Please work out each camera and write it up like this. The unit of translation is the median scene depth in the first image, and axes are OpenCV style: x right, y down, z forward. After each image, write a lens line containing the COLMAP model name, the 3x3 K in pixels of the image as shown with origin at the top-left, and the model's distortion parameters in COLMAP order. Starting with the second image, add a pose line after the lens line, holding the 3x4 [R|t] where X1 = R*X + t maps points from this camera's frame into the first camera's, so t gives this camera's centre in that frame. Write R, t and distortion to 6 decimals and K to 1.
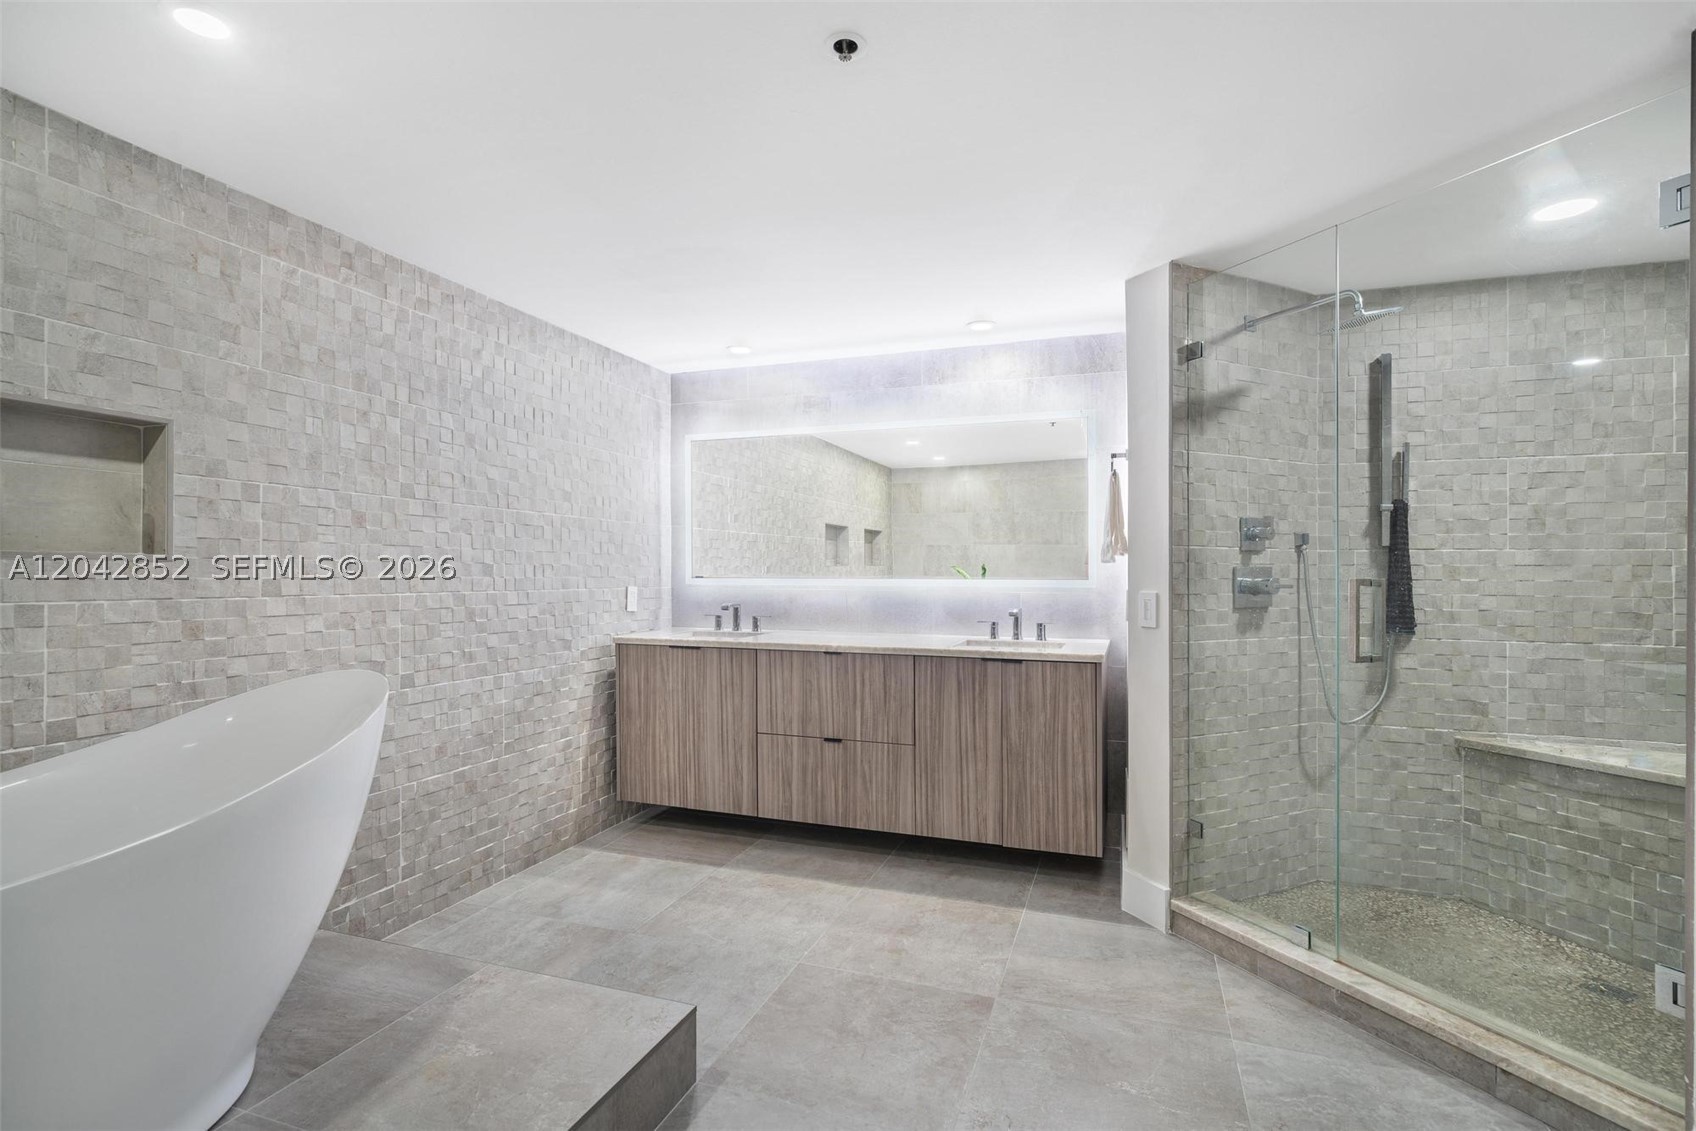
lens RADIAL K [[773.0, 0, 843.2], [0, 773.0, 575.7], [0, 0, 1]] dist [-0.004389, 0.001692]
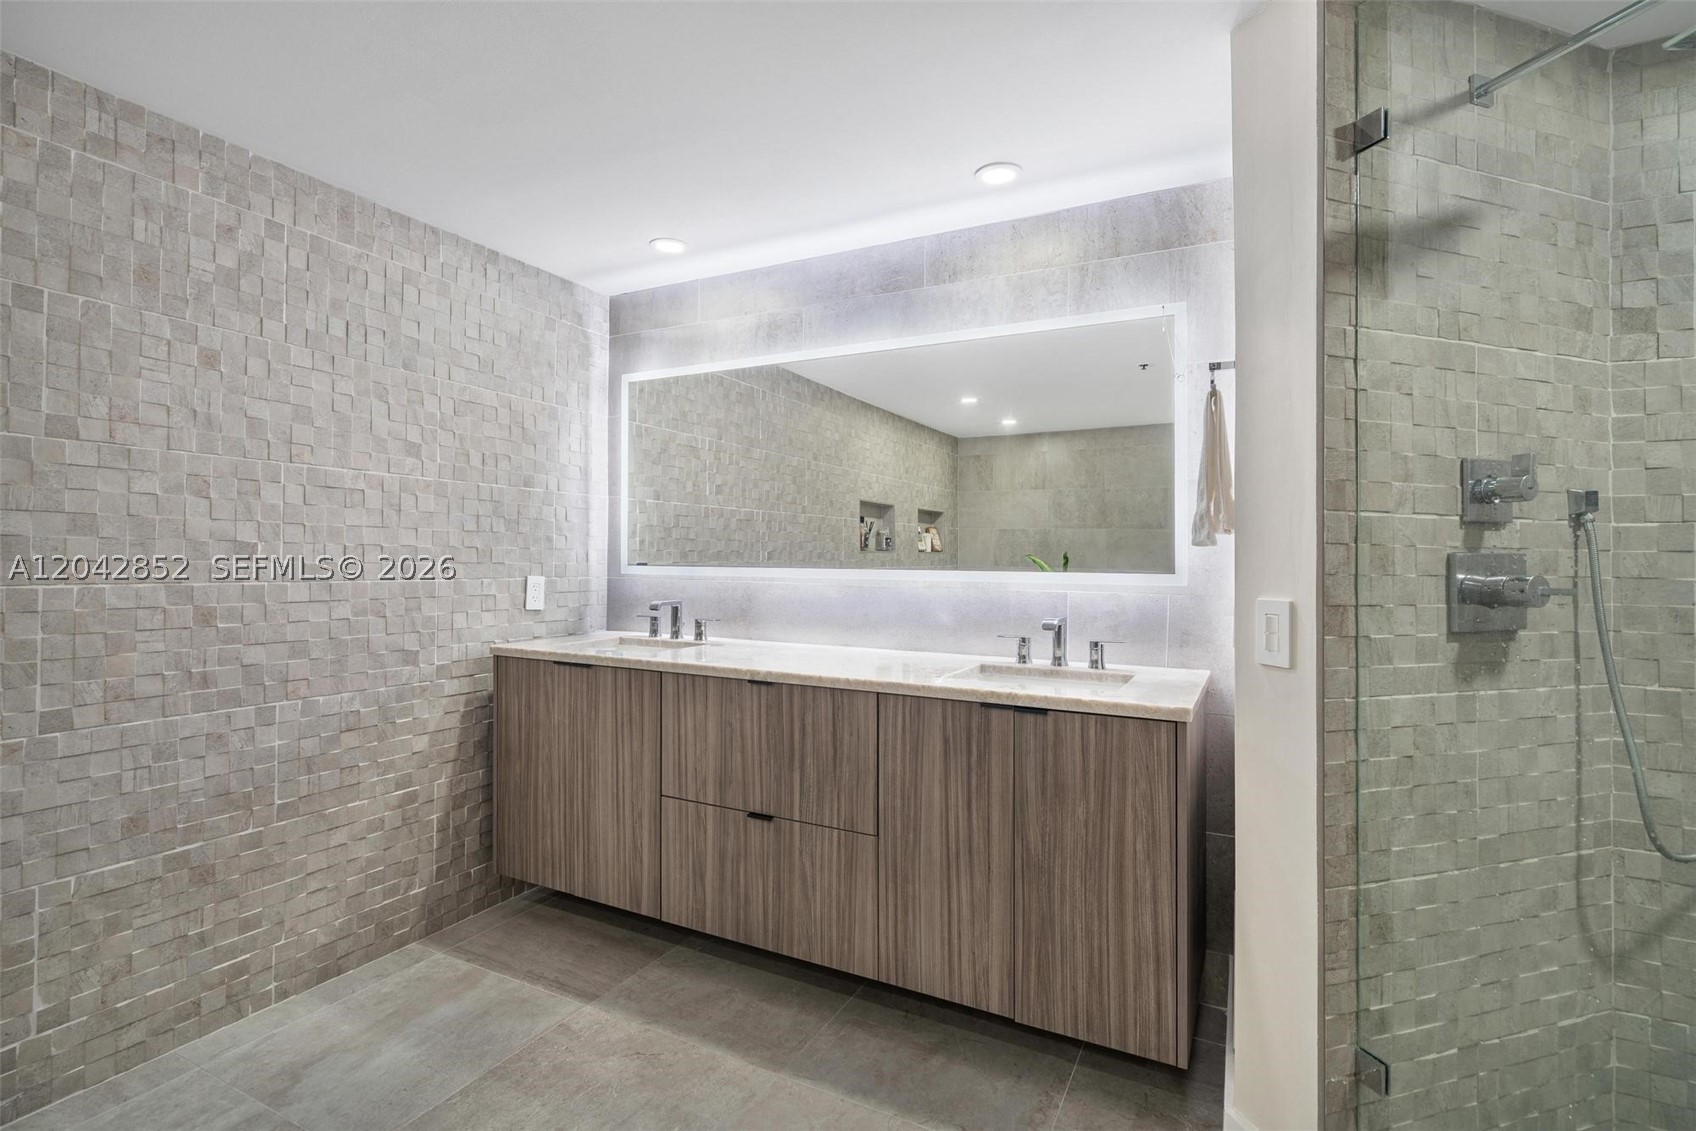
lens RADIAL K [[773.0, 0, 852.5], [0, 773.0, 553.2], [0, 0, 1]] dist [-0.004389, 0.001692]
pose [[0.991805, 0.006726, -0.127584, 0.153452], [-0.008541, 0.999870, -0.013683, -0.000721], [0.127475, 0.014660, 0.991733, 0.382909]]
